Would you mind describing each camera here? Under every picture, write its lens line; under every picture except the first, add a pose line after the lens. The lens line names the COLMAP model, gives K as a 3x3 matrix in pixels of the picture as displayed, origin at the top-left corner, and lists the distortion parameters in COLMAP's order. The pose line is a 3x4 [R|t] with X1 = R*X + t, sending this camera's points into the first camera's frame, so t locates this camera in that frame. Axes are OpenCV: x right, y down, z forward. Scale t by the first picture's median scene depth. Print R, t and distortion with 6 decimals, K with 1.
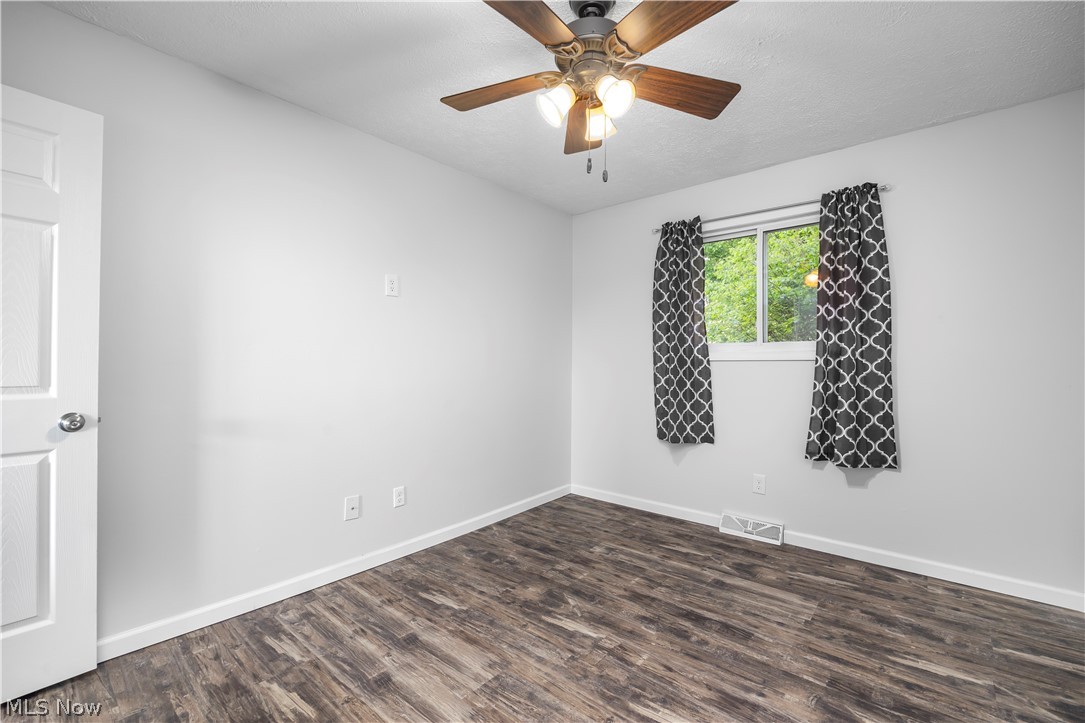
lens RADIAL K [[459.6, 0, 545.2], [0, 459.6, 358.5], [0, 0, 1]] dist [-0.023341, 0.002614]
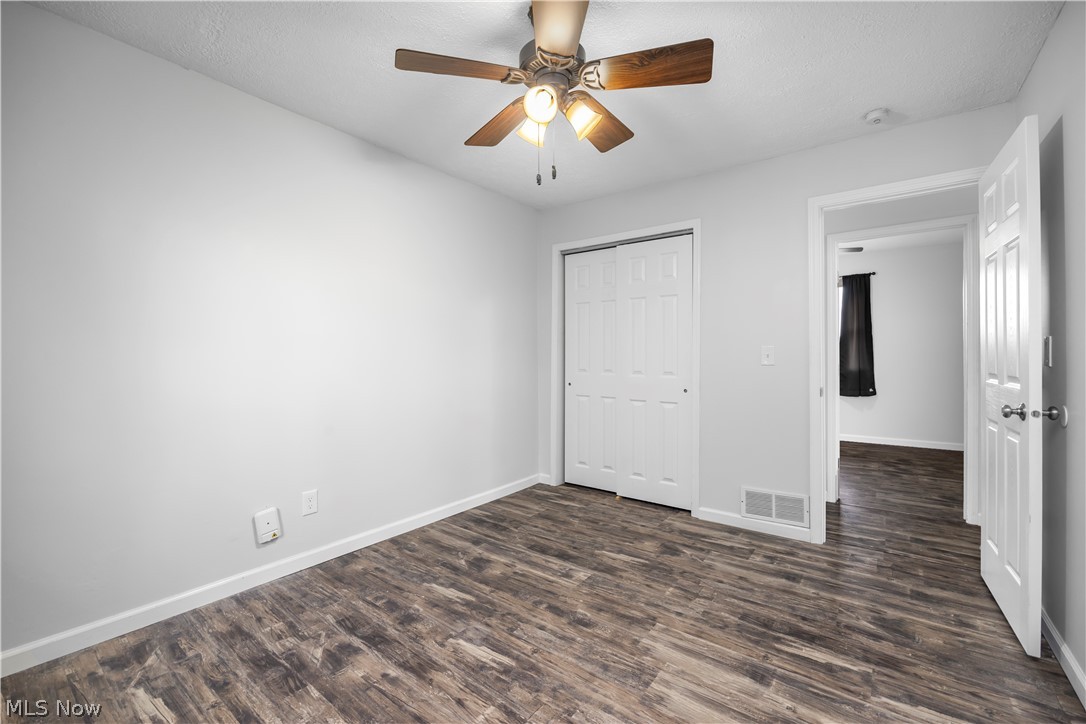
lens RADIAL K [[460.0, 0, 545.7], [0, 460.0, 359.0], [0, 0, 1]] dist [-0.023341, 0.002614]
pose [[-0.998330, -0.003796, -0.057636, 0.117998], [-0.003717, 0.999992, -0.001469, 0.013605], [0.057641, -0.001253, -0.998337, 1.399383]]
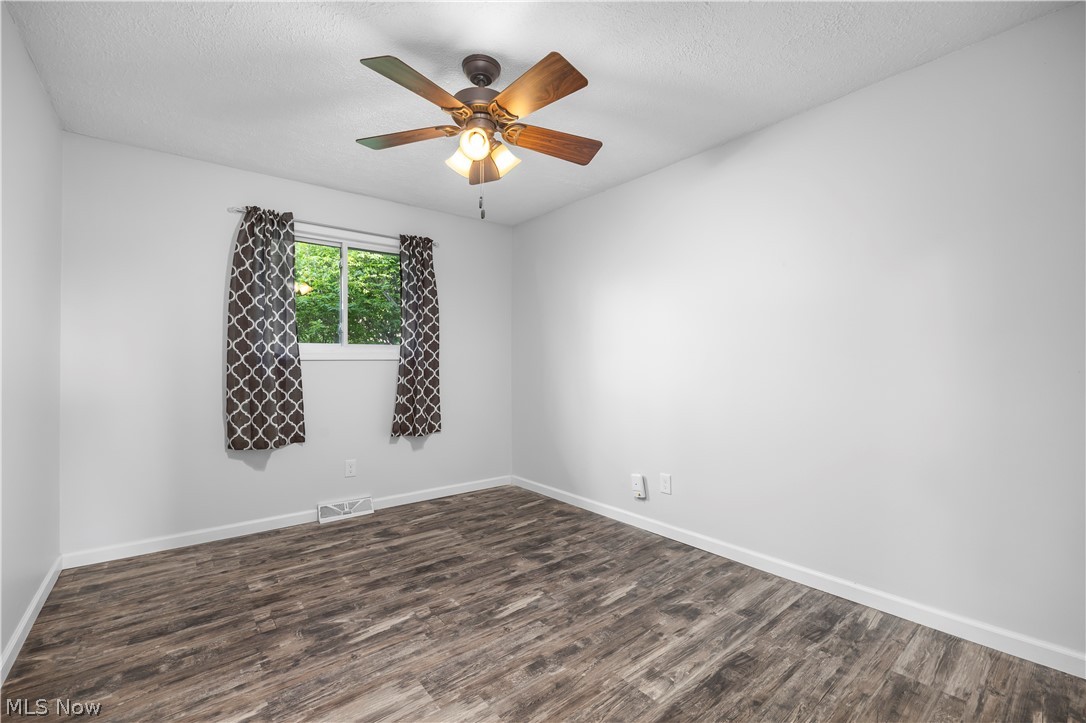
lens RADIAL K [[460.0, 0, 545.7], [0, 460.0, 358.5], [0, 0, 1]] dist [-0.023341, 0.002614]
pose [[0.182635, 0.003317, 0.983175, -0.742789], [-0.009450, 0.999954, -0.001618, -0.003545], [-0.983135, -0.008996, 0.182658, 0.407096]]
